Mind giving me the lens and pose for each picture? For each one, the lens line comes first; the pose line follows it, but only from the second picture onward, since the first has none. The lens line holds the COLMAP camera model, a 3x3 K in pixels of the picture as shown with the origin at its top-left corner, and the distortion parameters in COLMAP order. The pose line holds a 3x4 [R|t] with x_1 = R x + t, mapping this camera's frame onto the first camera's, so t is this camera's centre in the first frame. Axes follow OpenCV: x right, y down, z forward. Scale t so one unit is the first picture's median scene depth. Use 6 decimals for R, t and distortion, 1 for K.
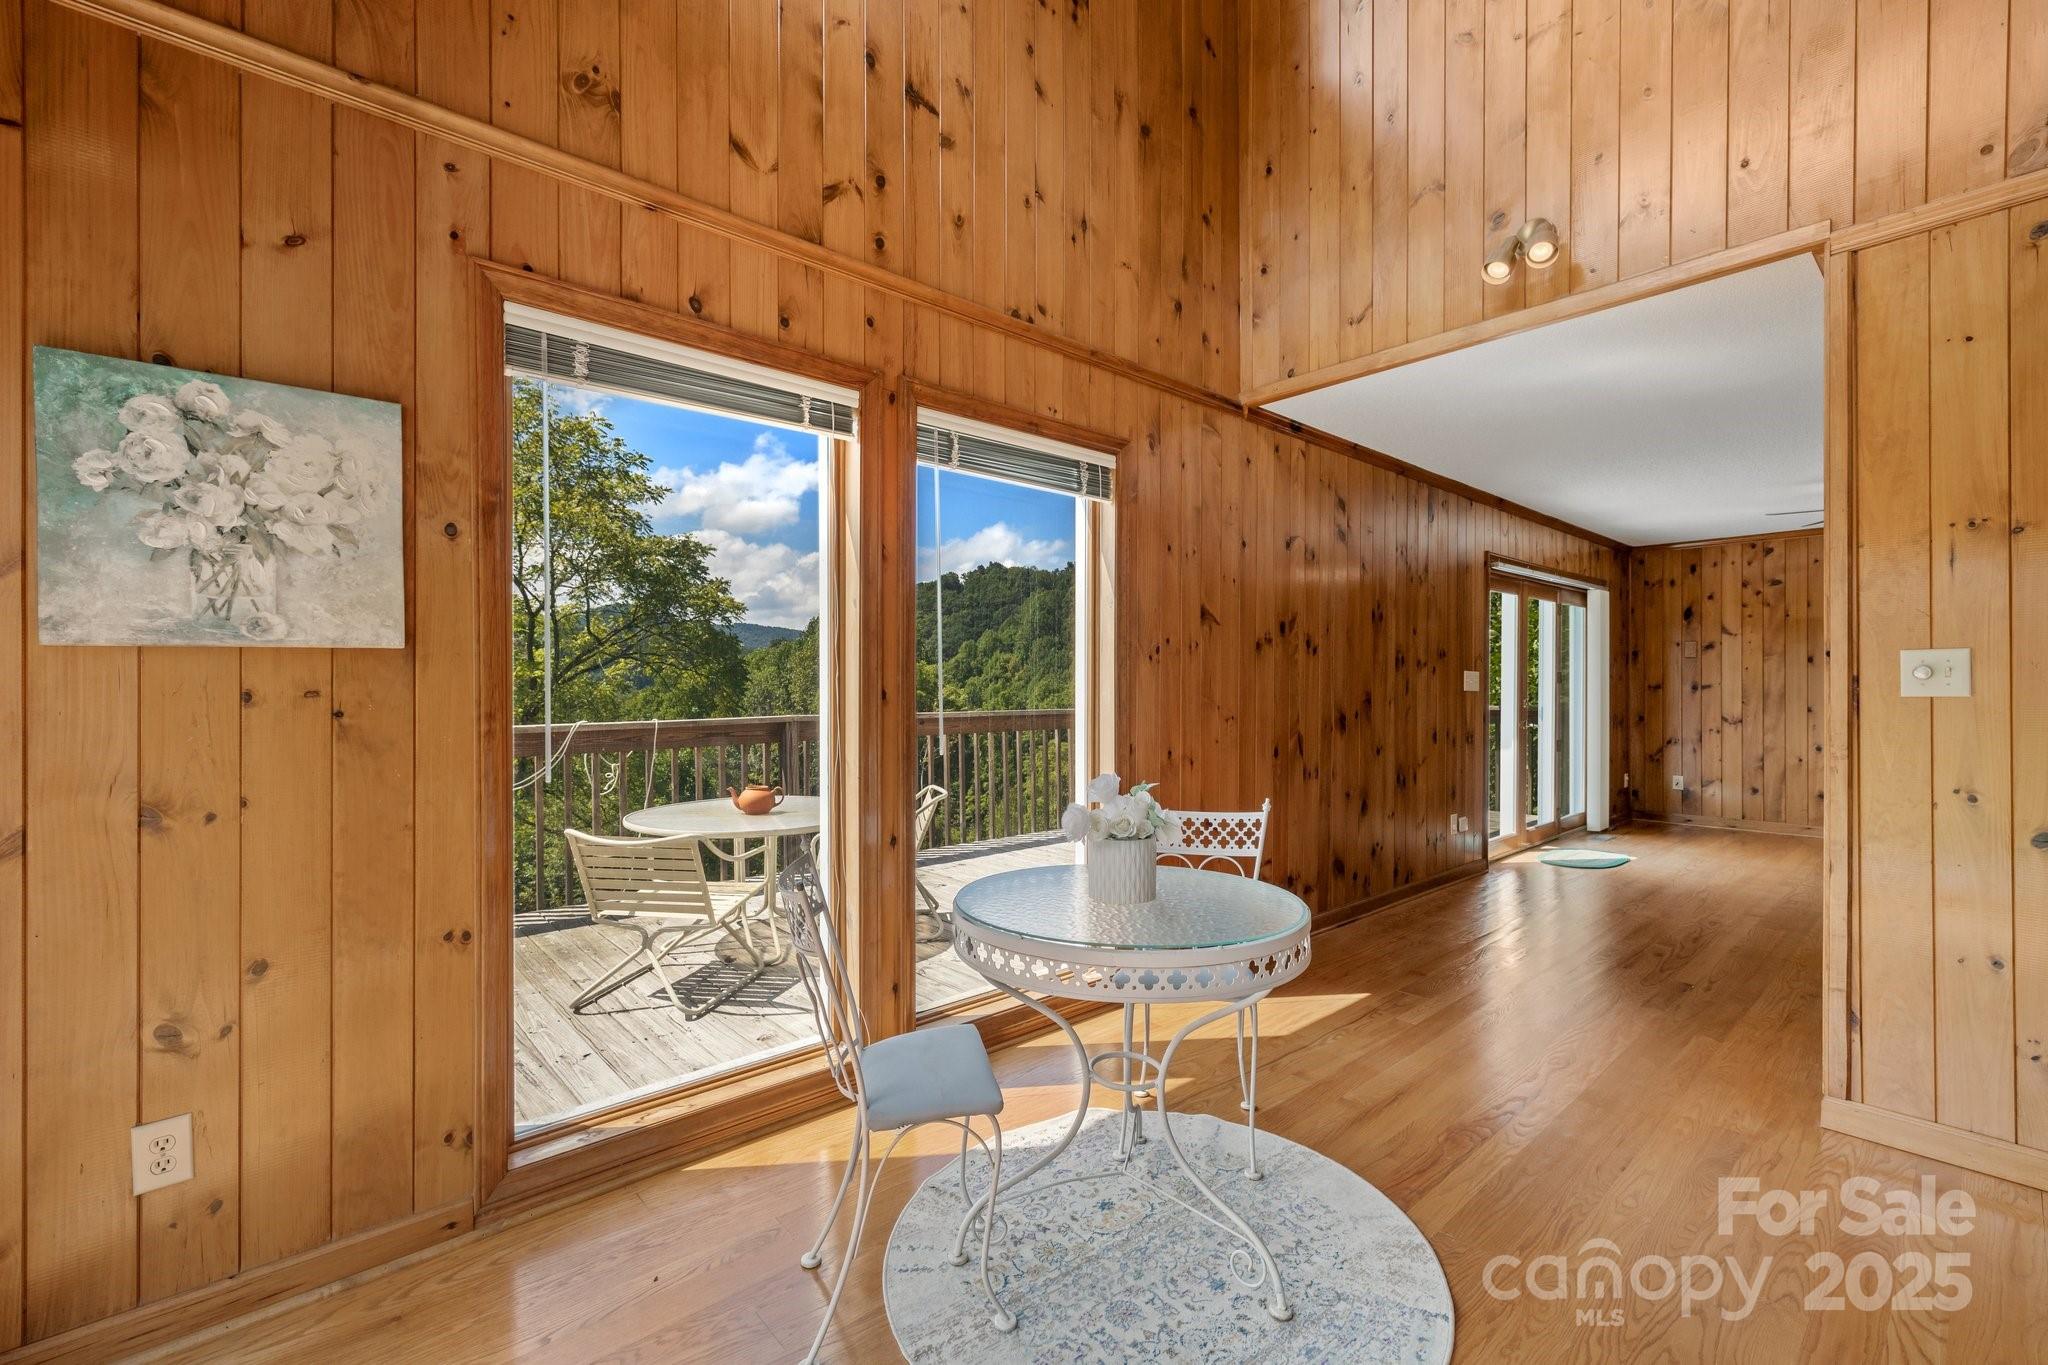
lens RADIAL K [[869.2, 0, 1021.3], [0, 869.2, 686.1], [0, 0, 1]] dist [0.011686, -0.000287]
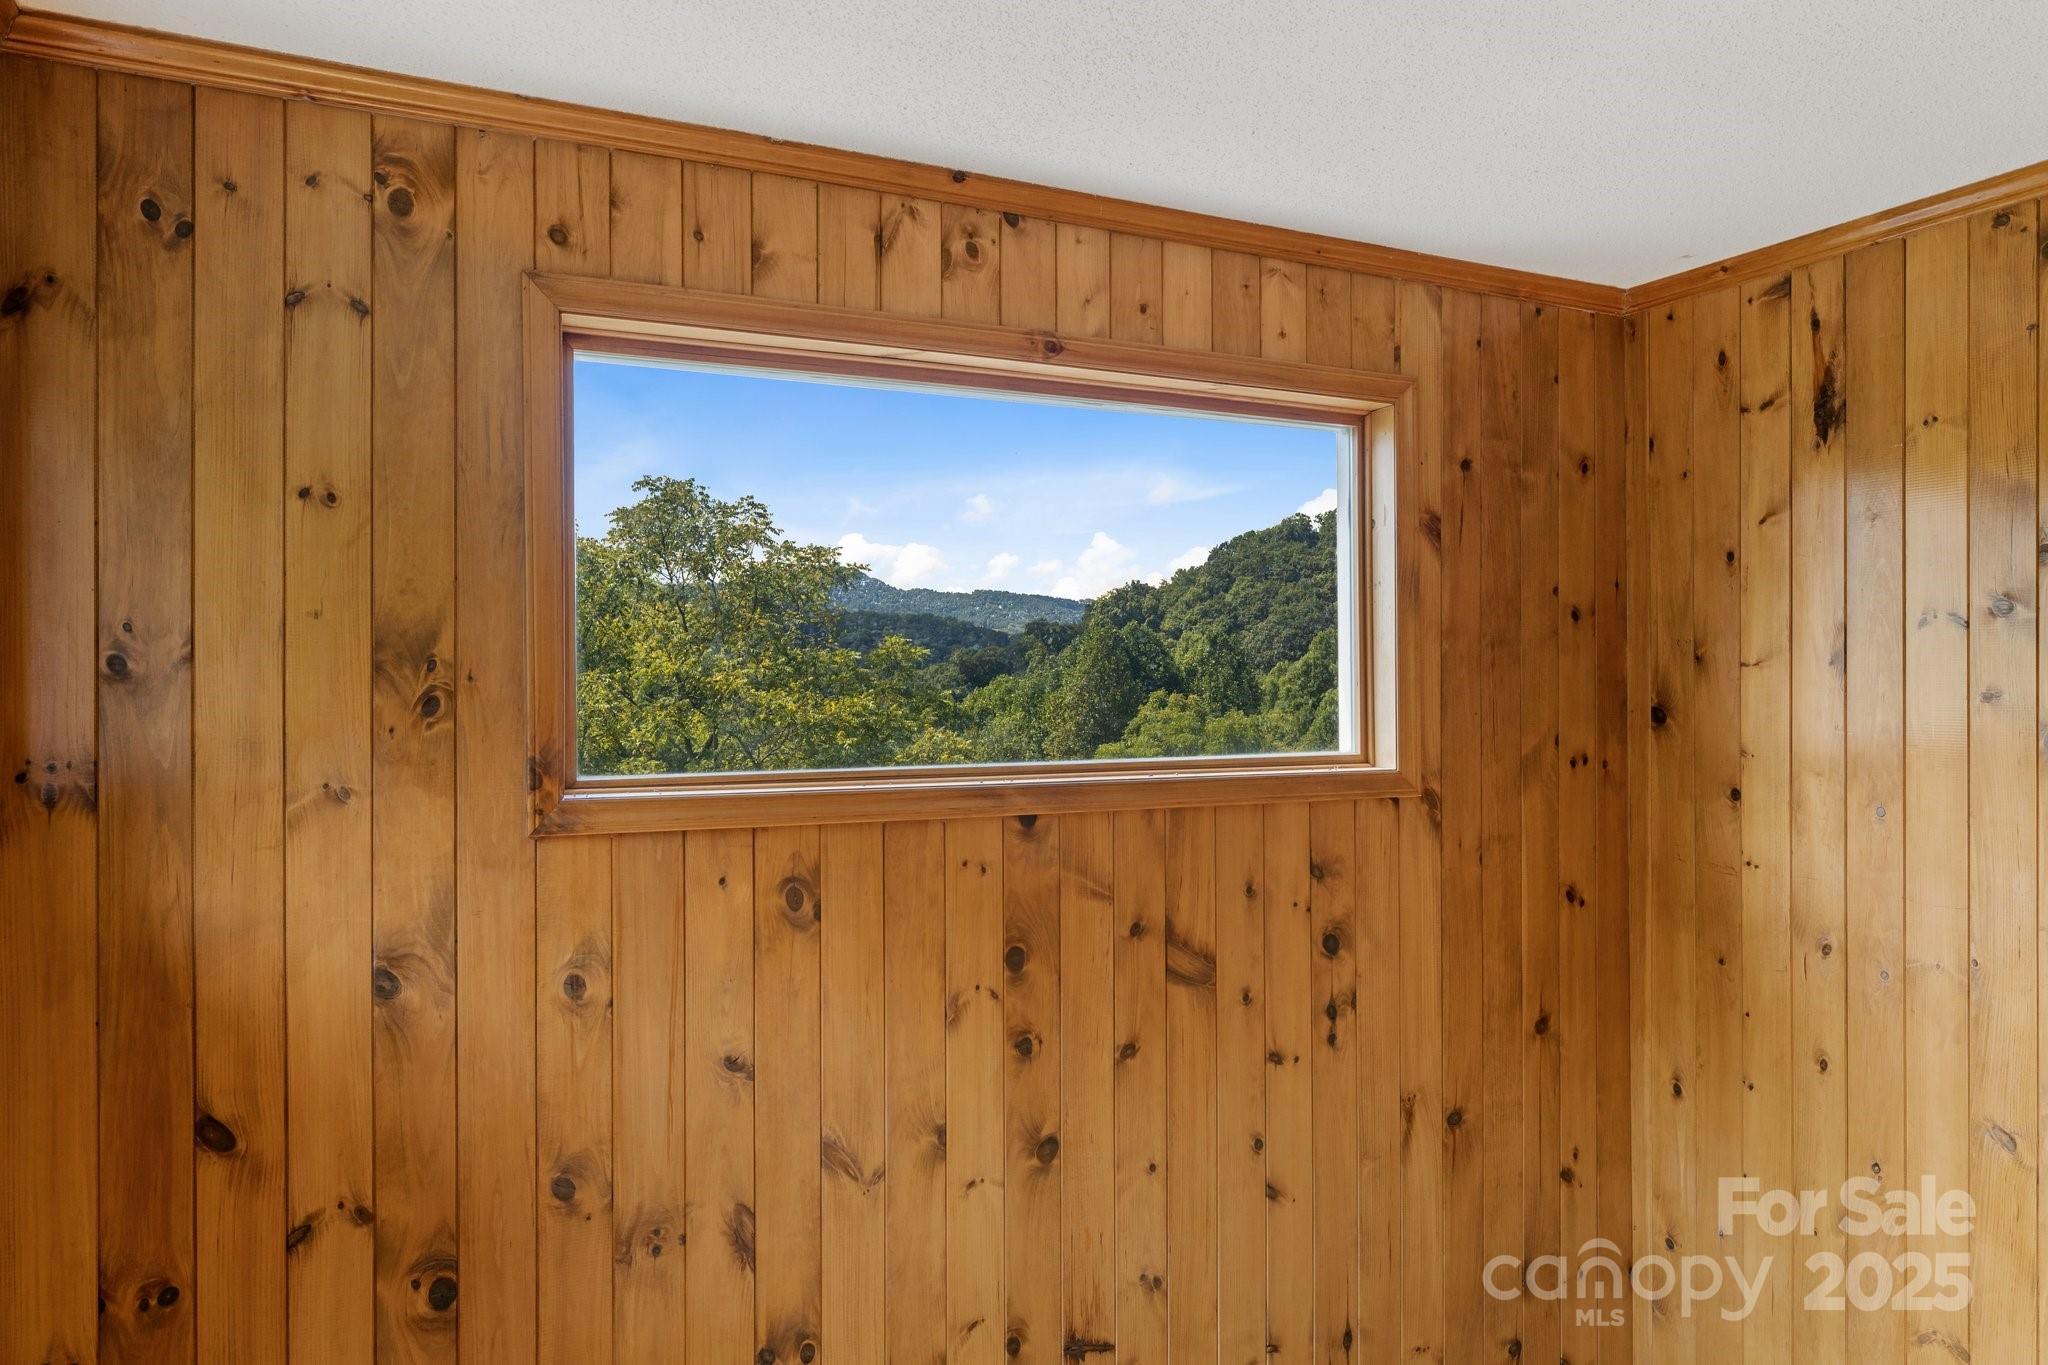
lens RADIAL K [[1353.6, 0, 1029.1], [0, 1353.6, 678.4], [0, 0, 1]] dist [0.002287, 0.000506]
pose [[0.961524, -0.000131, -0.274722, 0.108919], [-0.000632, 0.999996, -0.002692, -0.919797], [0.274722, 0.002762, 0.961520, -0.060014]]
